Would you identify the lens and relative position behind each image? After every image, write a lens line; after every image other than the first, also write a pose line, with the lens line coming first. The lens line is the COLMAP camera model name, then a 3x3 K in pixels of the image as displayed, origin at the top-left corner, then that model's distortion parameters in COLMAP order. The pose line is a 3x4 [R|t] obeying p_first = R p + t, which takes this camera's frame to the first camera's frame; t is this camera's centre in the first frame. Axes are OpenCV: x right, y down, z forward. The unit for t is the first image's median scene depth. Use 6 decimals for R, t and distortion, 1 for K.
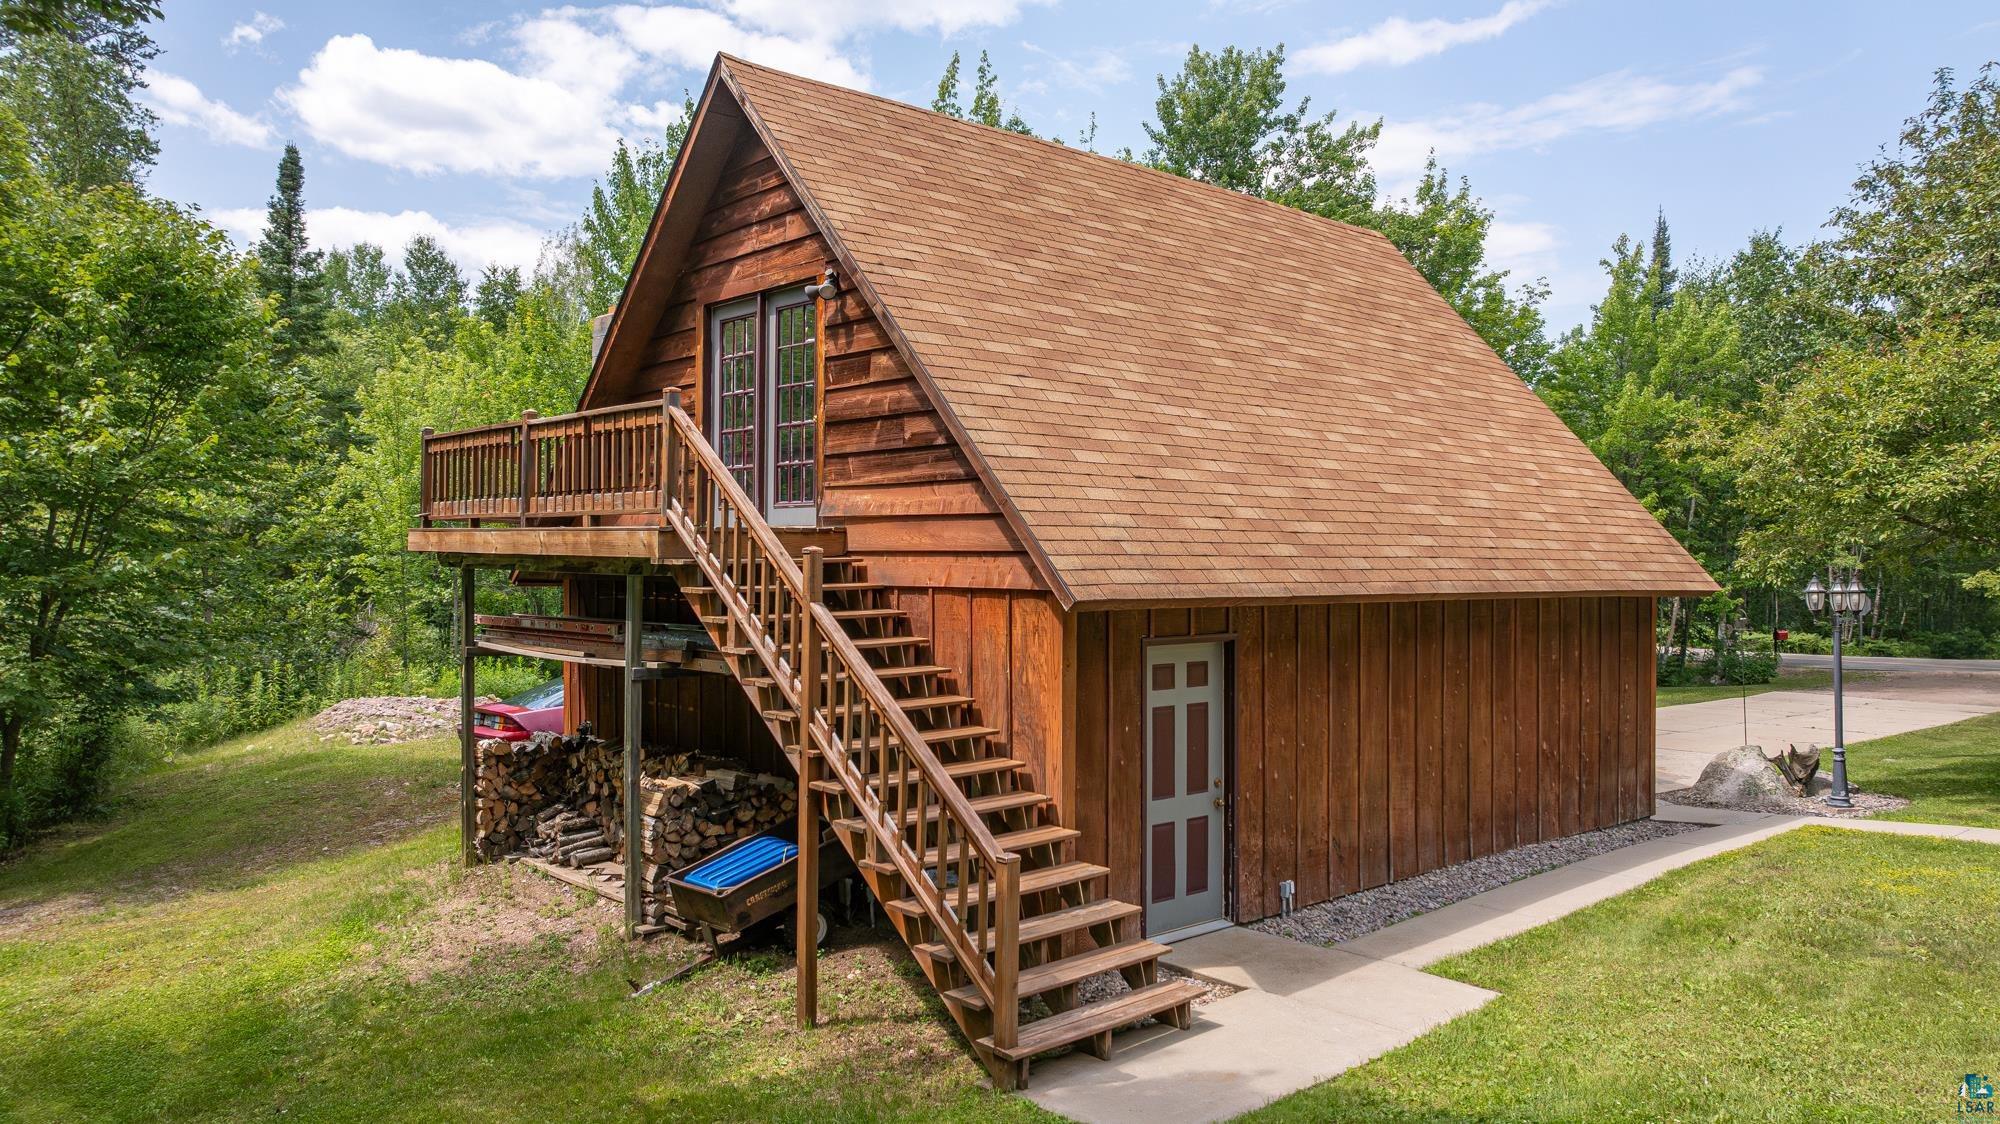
lens RADIAL K [[1395.9, 0, 1011.3], [0, 1395.9, 555.9], [0, 0, 1]] dist [-0.021451, 0.020085]
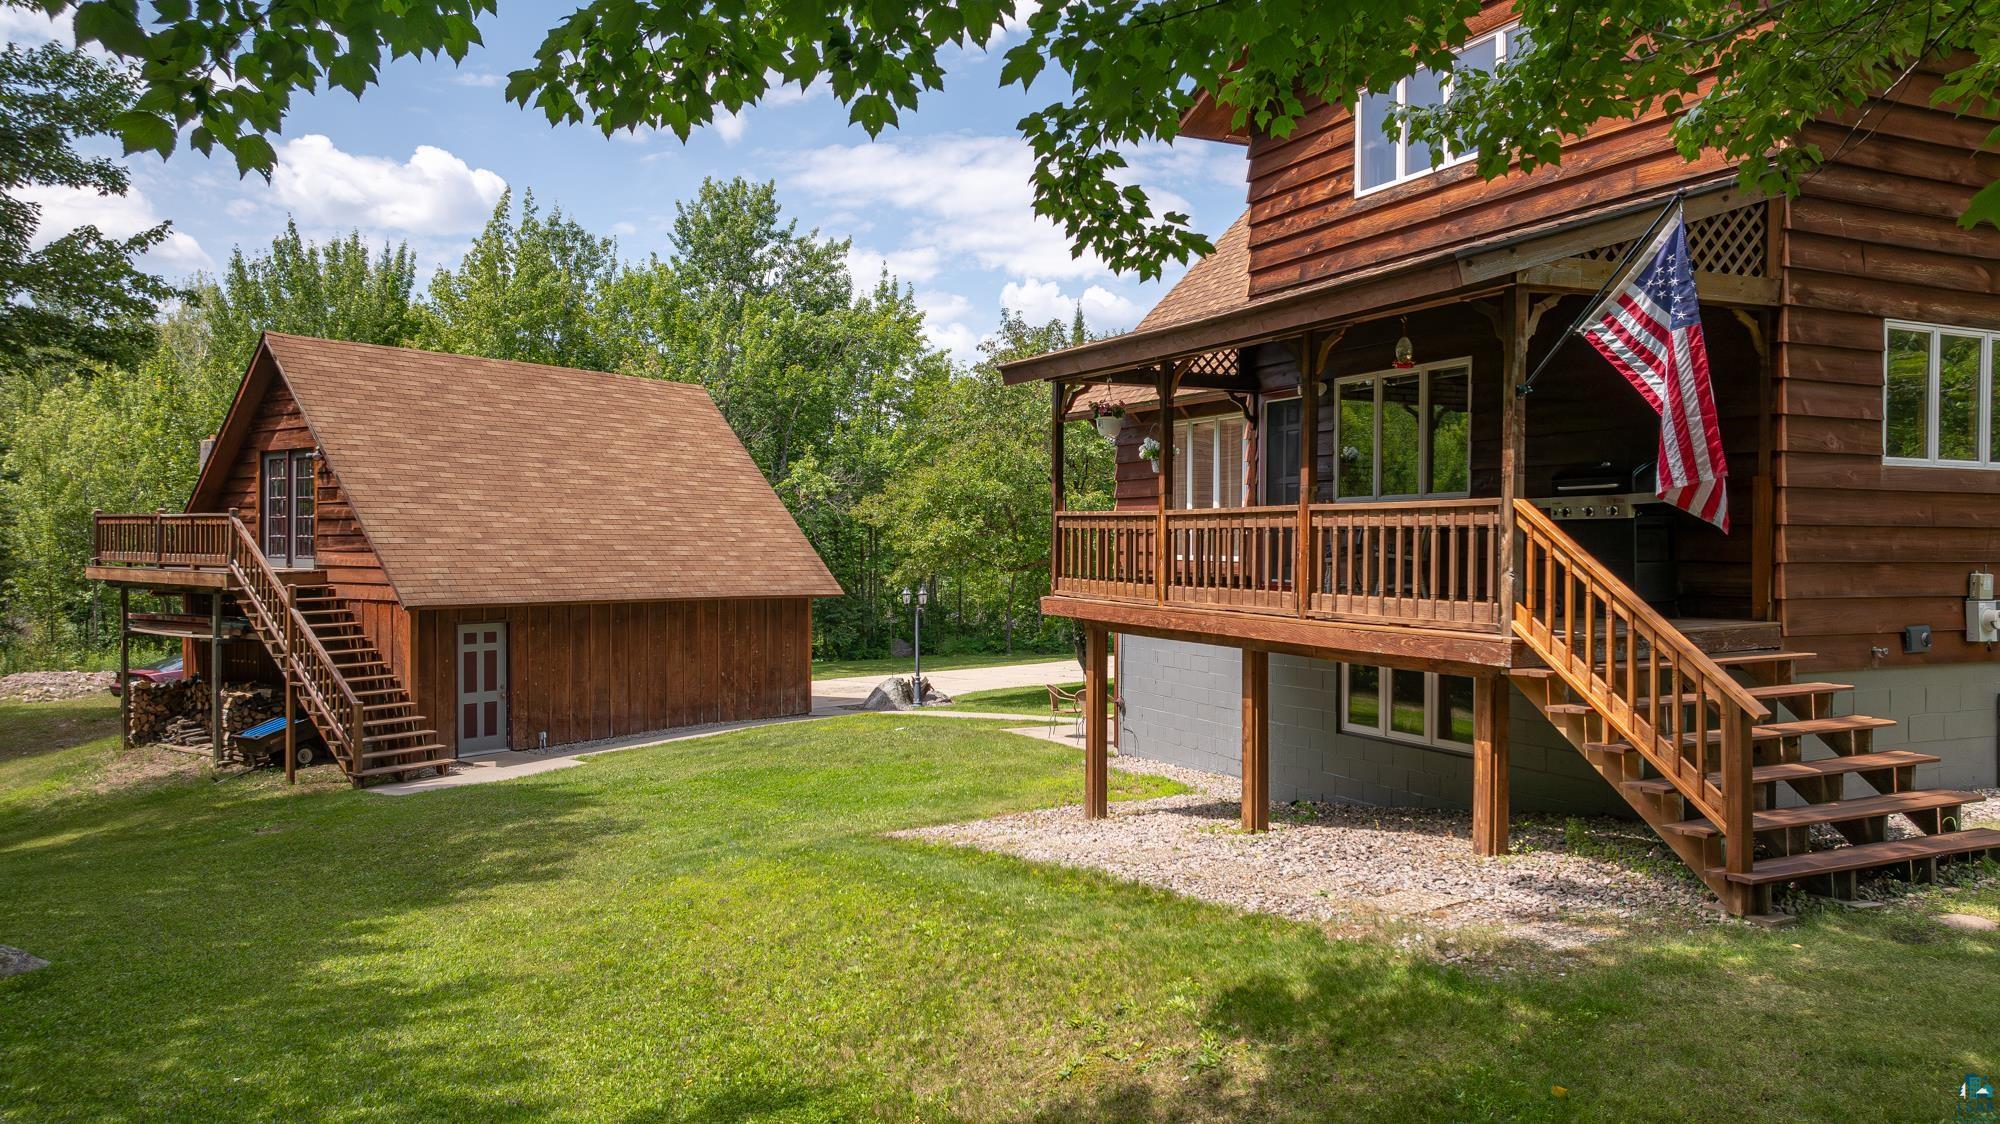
lens RADIAL K [[1395.9, 0, 996.8], [0, 1395.9, 562.4], [0, 0, 1]] dist [-0.021451, 0.020085]
pose [[0.978265, -0.001910, 0.207352, 0.417422], [-0.001091, 0.999896, 0.014359, -0.061036], [-0.207358, -0.014273, 0.978161, -1.206606]]
